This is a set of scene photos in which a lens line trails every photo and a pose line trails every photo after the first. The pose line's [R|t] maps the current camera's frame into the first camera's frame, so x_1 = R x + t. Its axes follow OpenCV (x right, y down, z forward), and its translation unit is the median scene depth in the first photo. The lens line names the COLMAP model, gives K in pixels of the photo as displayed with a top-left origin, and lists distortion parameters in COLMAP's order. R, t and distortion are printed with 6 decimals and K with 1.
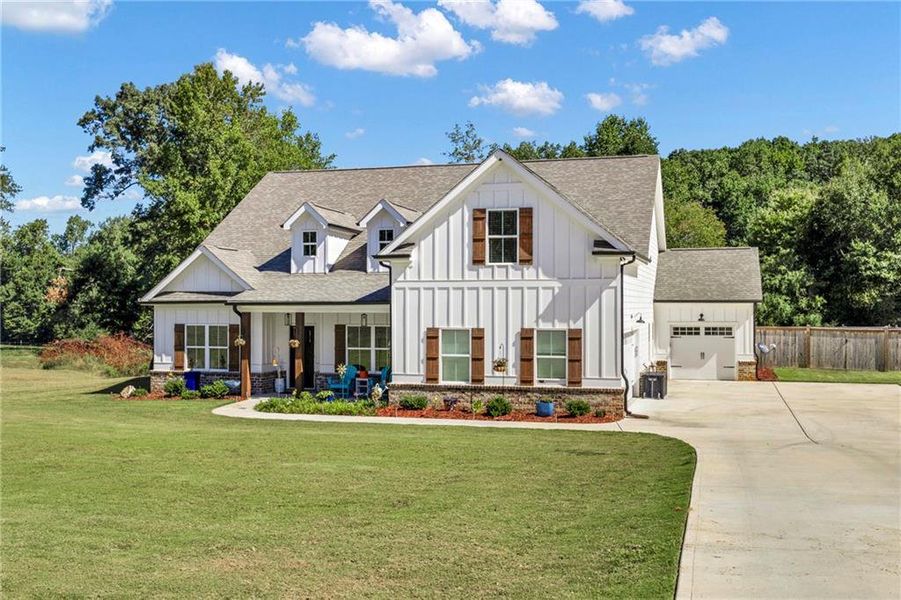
lens RADIAL K [[978.0, 0, 452.5], [0, 978.0, 302.7], [0, 0, 1]] dist [-0.006615, 0.000000]
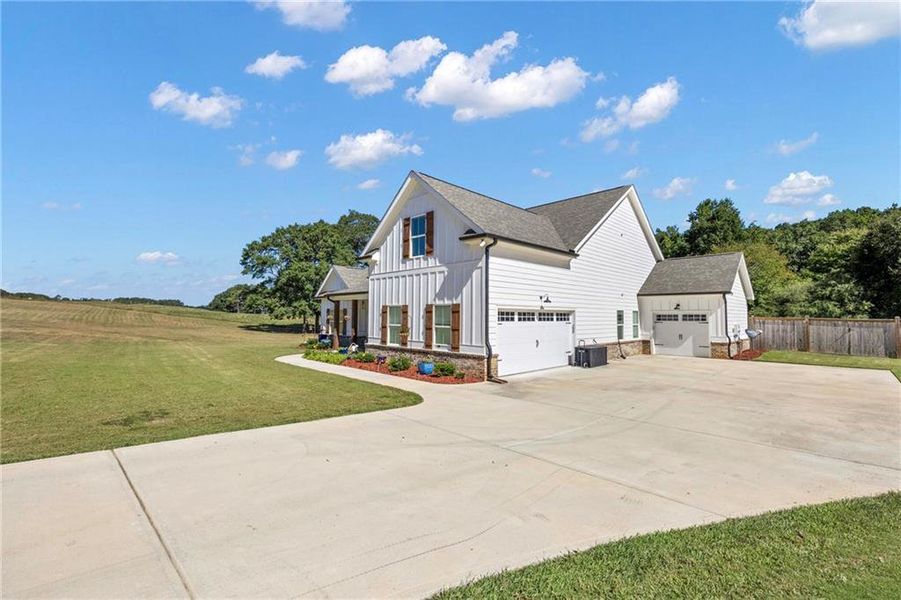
lens RADIAL K [[398.8, 0, 448.9], [0, 398.8, 296.2], [0, 0, 1]] dist [-0.002202, 0.000638]
pose [[0.863439, -0.020038, -0.504055, 0.299730], [-0.007108, 0.998628, -0.051874, 0.035113], [0.504403, 0.048372, 0.862112, 0.461738]]
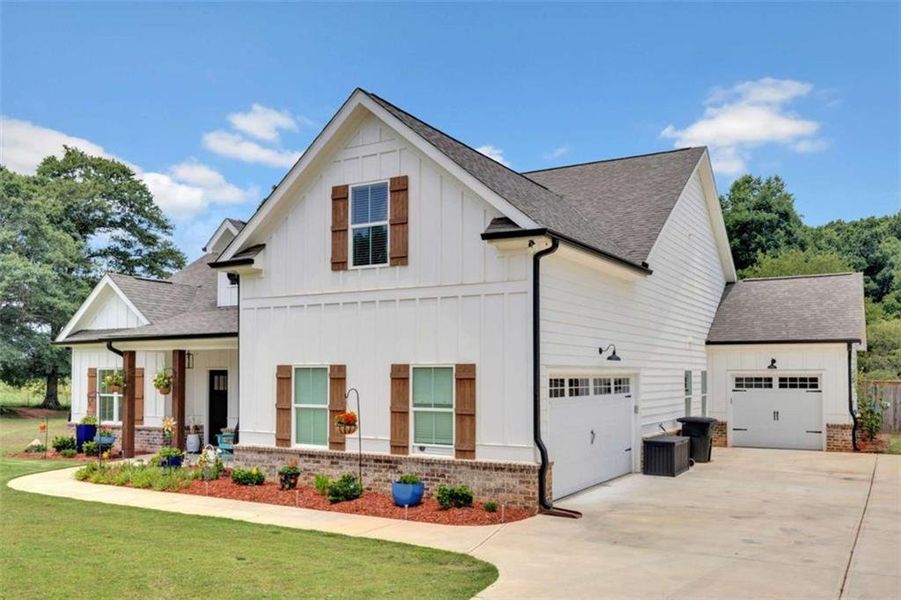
lens RADIAL K [[770.3, 0, 465.8], [0, 770.3, 362.3], [0, 0, 1]] dist [0.004363, -0.010175]
pose [[0.968826, -0.002669, -0.247727, 0.200118], [-0.001274, 0.999875, -0.015757, 0.026901], [0.247738, 0.015581, 0.968702, 0.430974]]
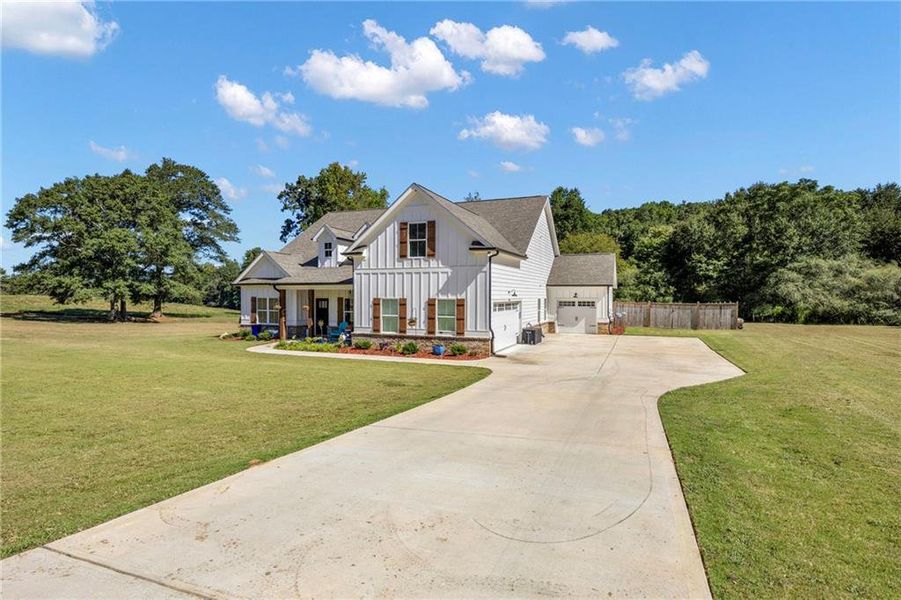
lens RADIAL K [[489.8, 0, 448.7], [0, 489.8, 304.5], [0, 0, 1]] dist [-0.012035, 0.000034]
pose [[0.993357, 0.005150, -0.114955, 0.159347], [-0.002795, 0.999783, 0.020638, 0.016230], [0.115037, -0.020179, 0.993156, 0.186628]]
